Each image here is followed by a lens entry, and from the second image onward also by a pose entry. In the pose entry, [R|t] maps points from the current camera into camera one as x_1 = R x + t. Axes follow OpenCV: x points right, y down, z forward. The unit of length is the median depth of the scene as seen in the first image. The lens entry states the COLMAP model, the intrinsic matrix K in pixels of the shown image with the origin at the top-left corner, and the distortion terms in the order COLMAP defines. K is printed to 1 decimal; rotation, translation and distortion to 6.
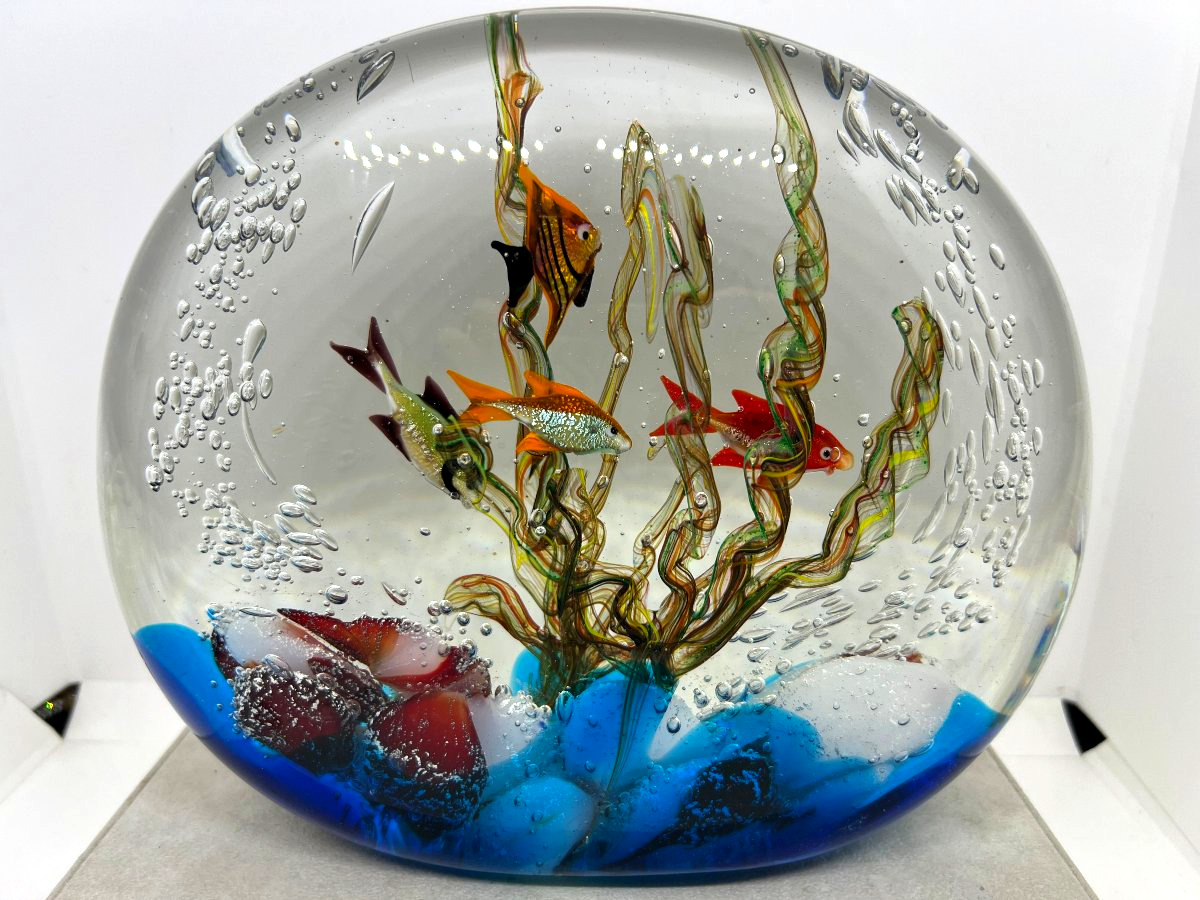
lens RADIAL K [[938.0, 0, 600.0], [0, 938.0, 450.0], [0, 0, 1]] dist [0.035973, -0.082975]
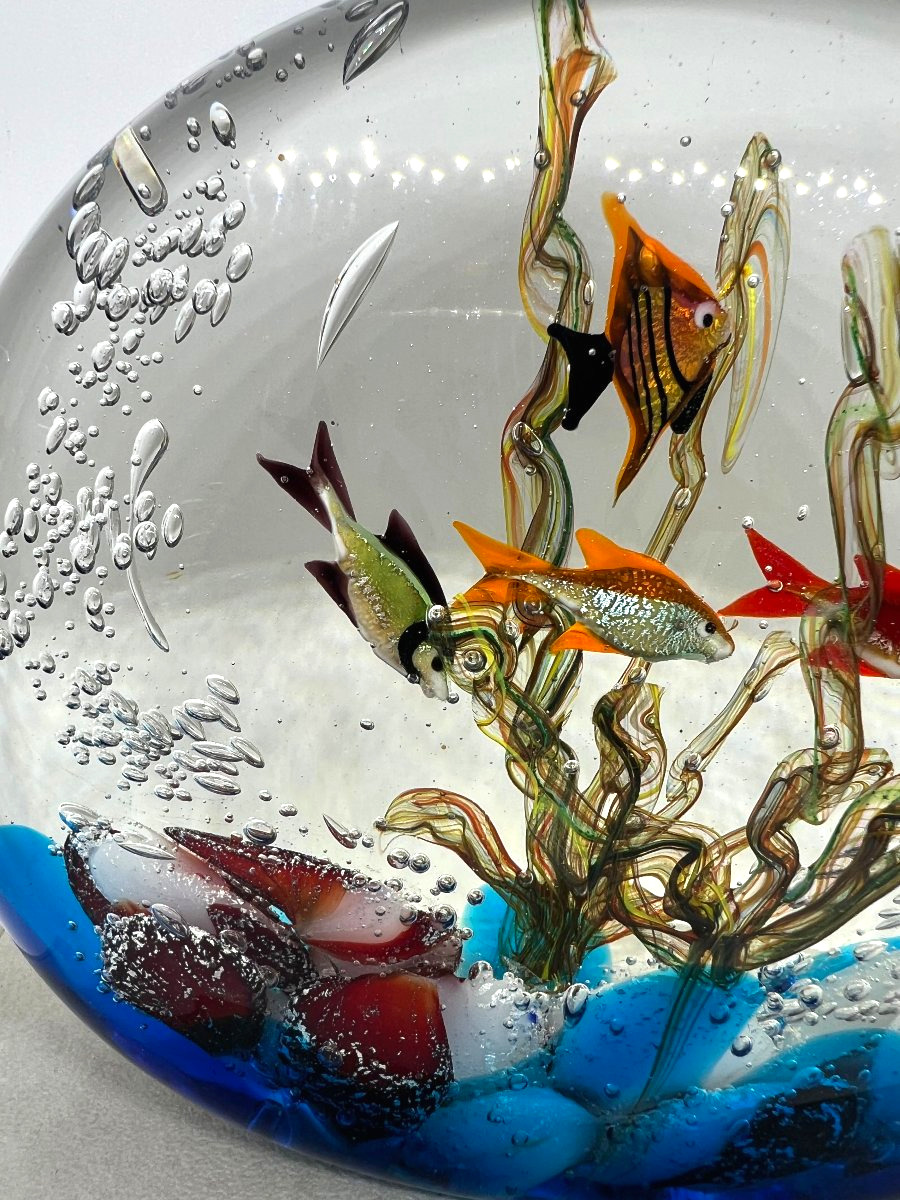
lens RADIAL K [[917.9, 0, 335.7], [0, 917.9, 542.5], [0, 0, 1]] dist [0.026860, -0.038683]
pose [[0.997635, 0.048432, -0.048774, -0.201271], [-0.044868, 0.996417, 0.071688, -0.106321], [0.052071, -0.069330, 0.996234, 0.347834]]
